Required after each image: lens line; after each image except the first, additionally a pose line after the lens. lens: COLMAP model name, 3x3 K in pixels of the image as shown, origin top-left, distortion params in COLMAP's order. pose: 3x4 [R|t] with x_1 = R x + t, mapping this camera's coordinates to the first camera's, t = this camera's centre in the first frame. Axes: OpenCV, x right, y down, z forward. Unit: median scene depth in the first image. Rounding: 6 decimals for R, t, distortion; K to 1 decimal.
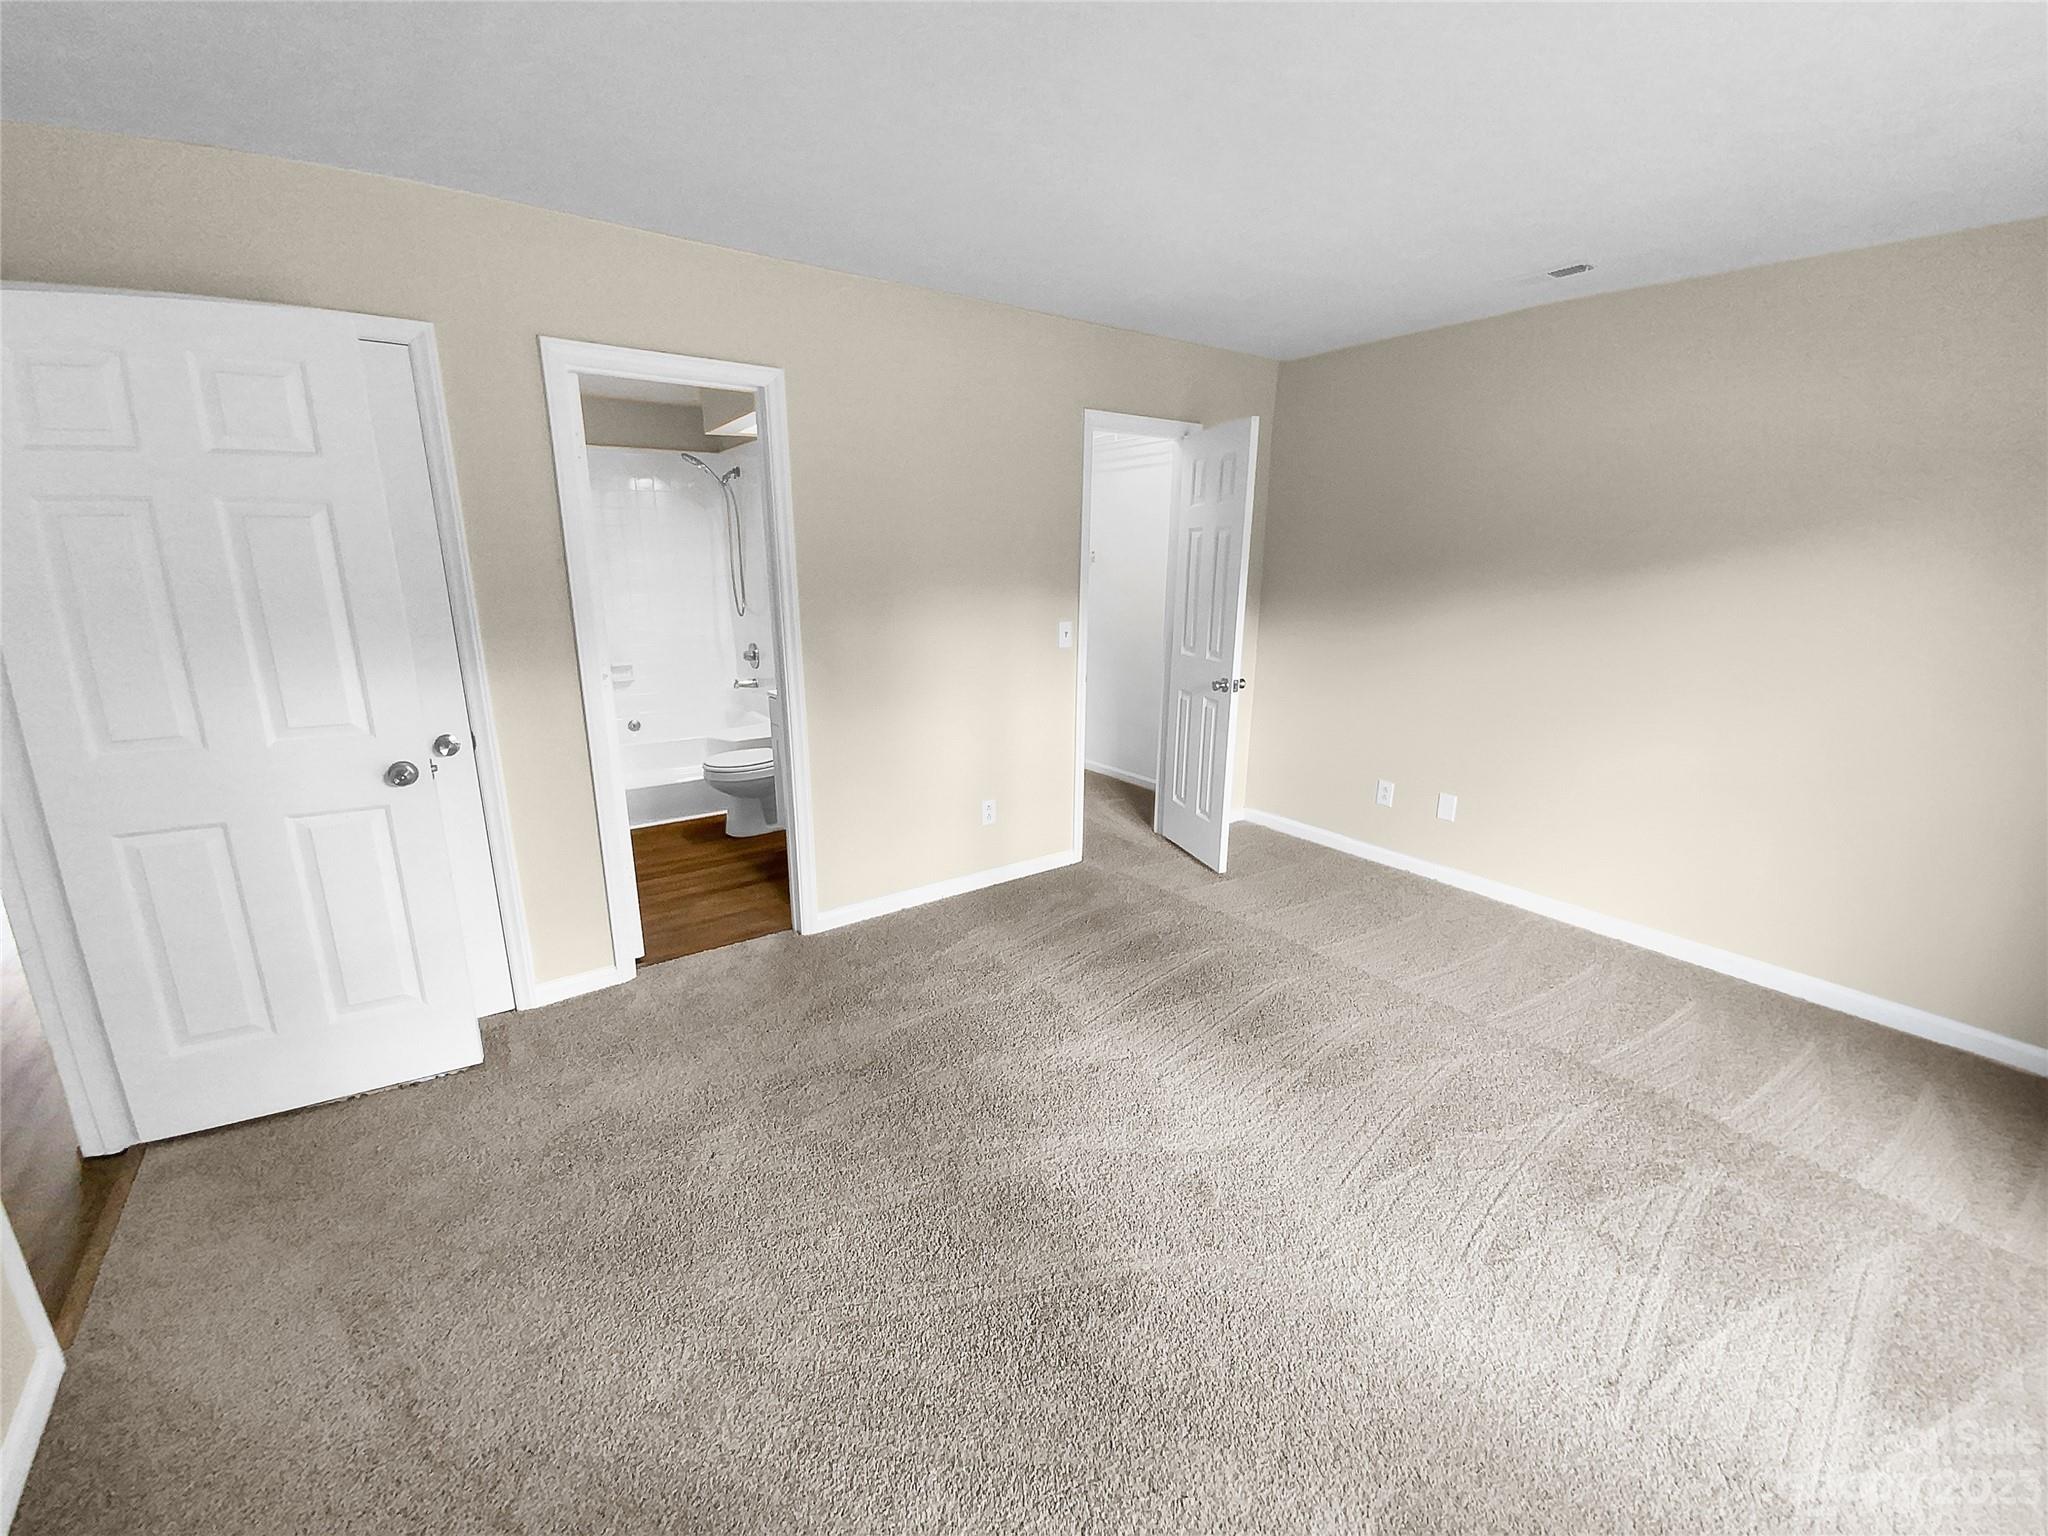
lens RADIAL K [[829.4, 0, 1027.8], [0, 829.4, 771.2], [0, 0, 1]] dist [0.020551, -0.017021]
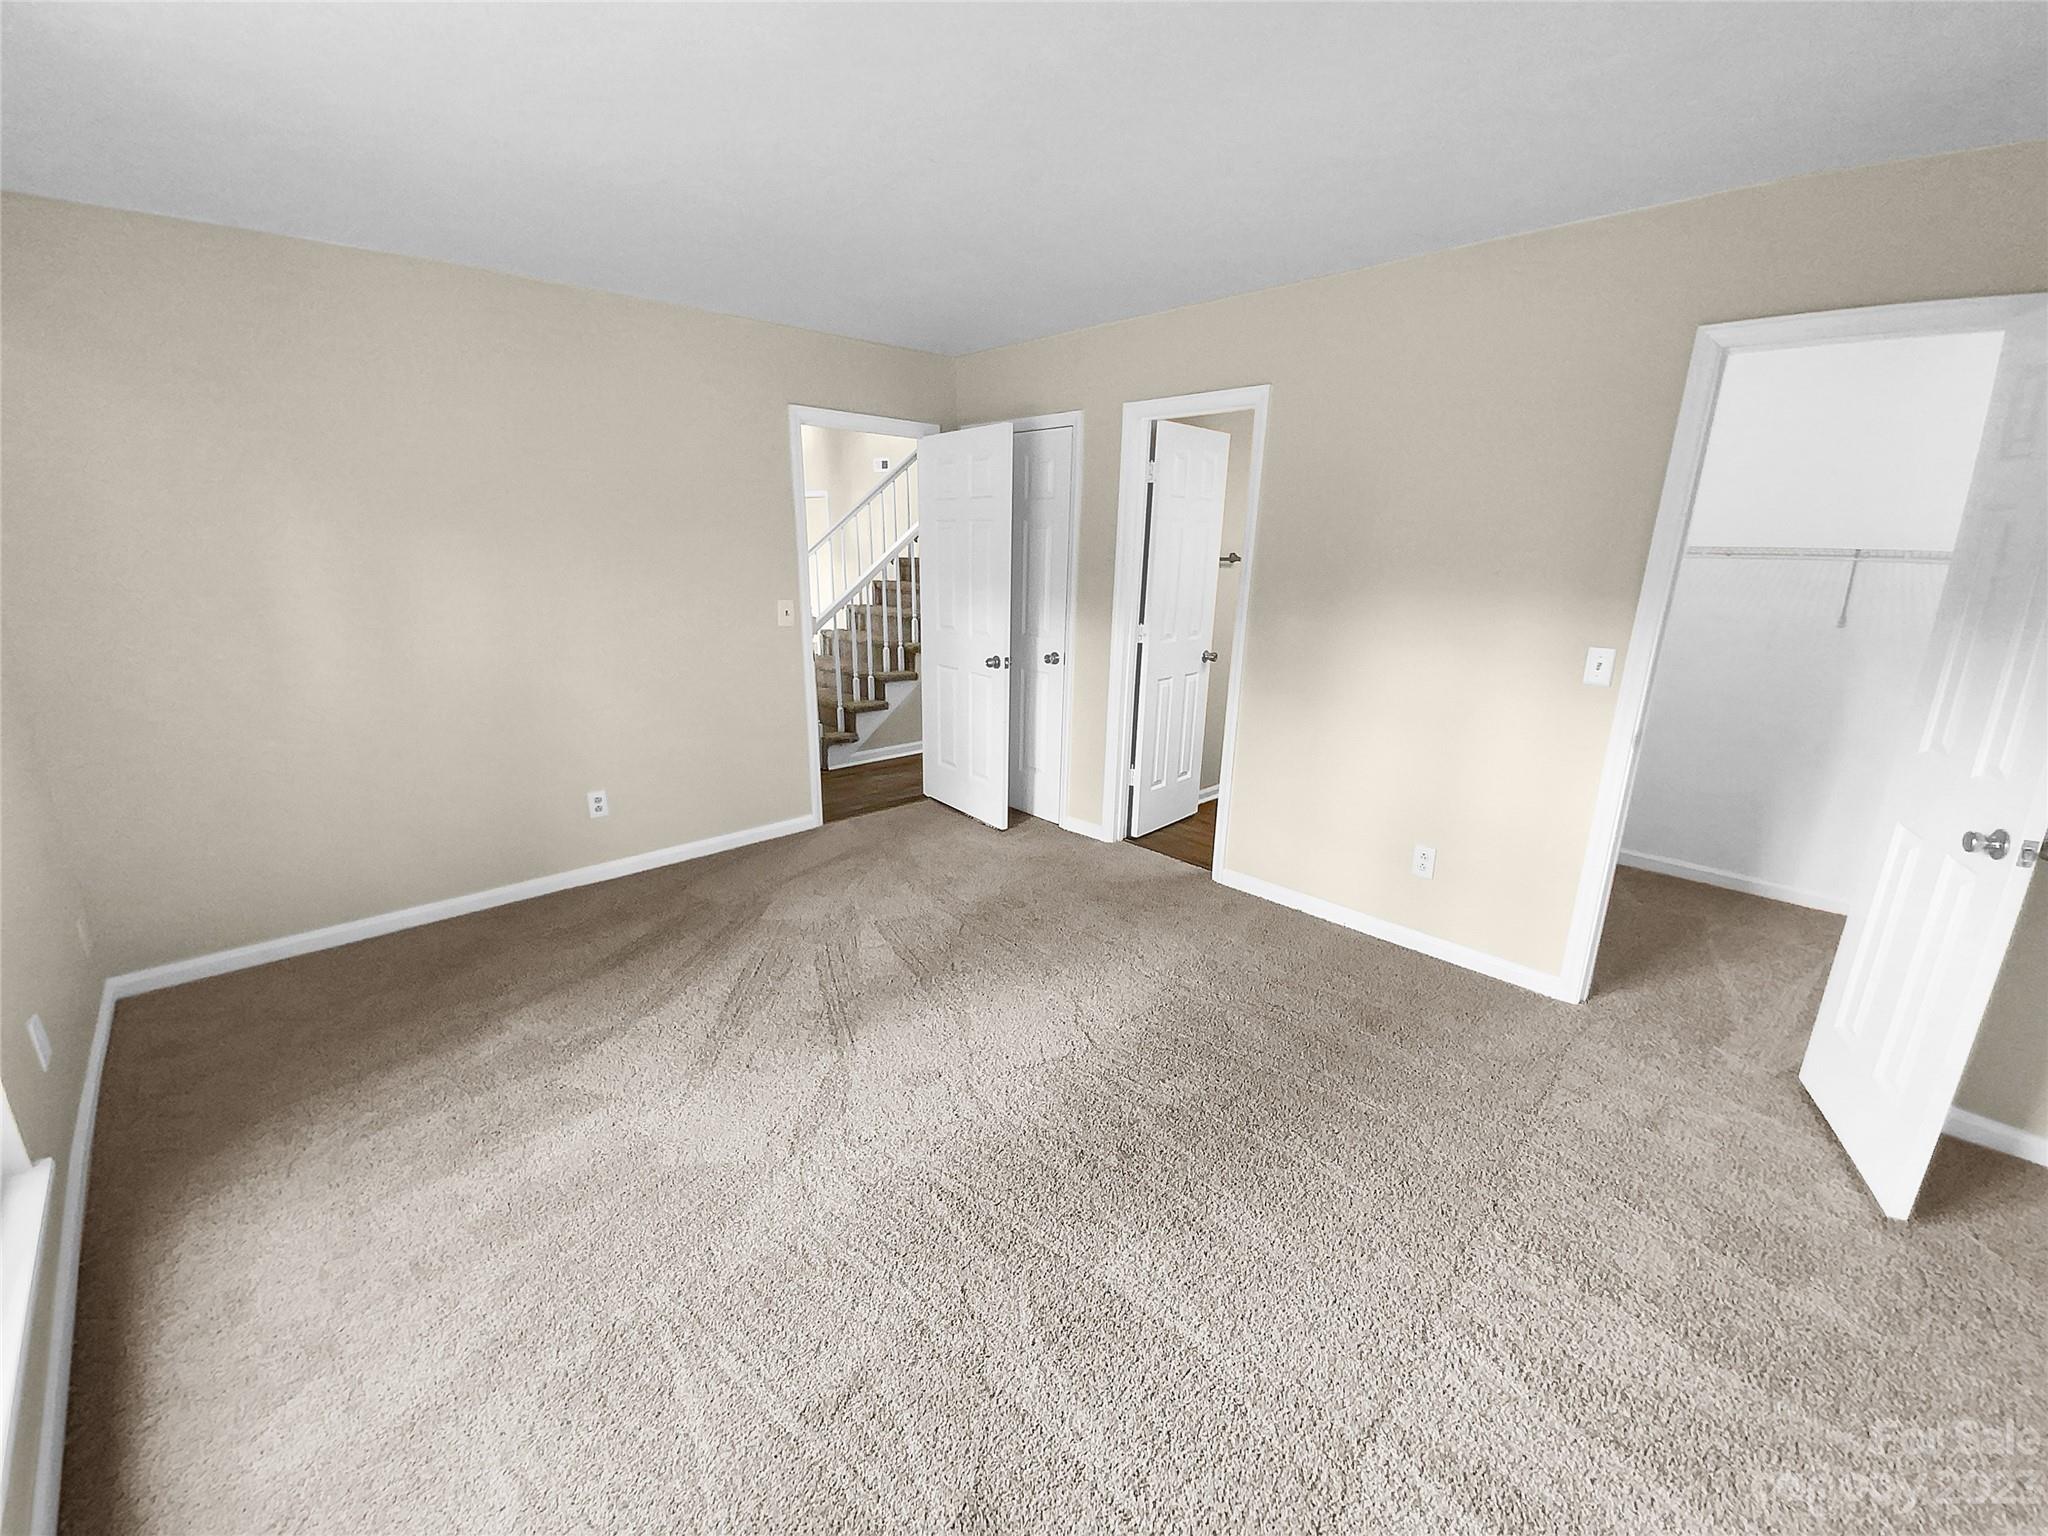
lens RADIAL K [[829.4, 0, 1027.8], [0, 829.4, 771.2], [0, 0, 1]] dist [0.020551, -0.017021]
pose [[0.146997, 0.258310, -0.954813, 0.705207], [-0.262266, 0.940928, 0.214177, -0.115250], [0.953734, 0.218931, 0.206060, 0.455025]]
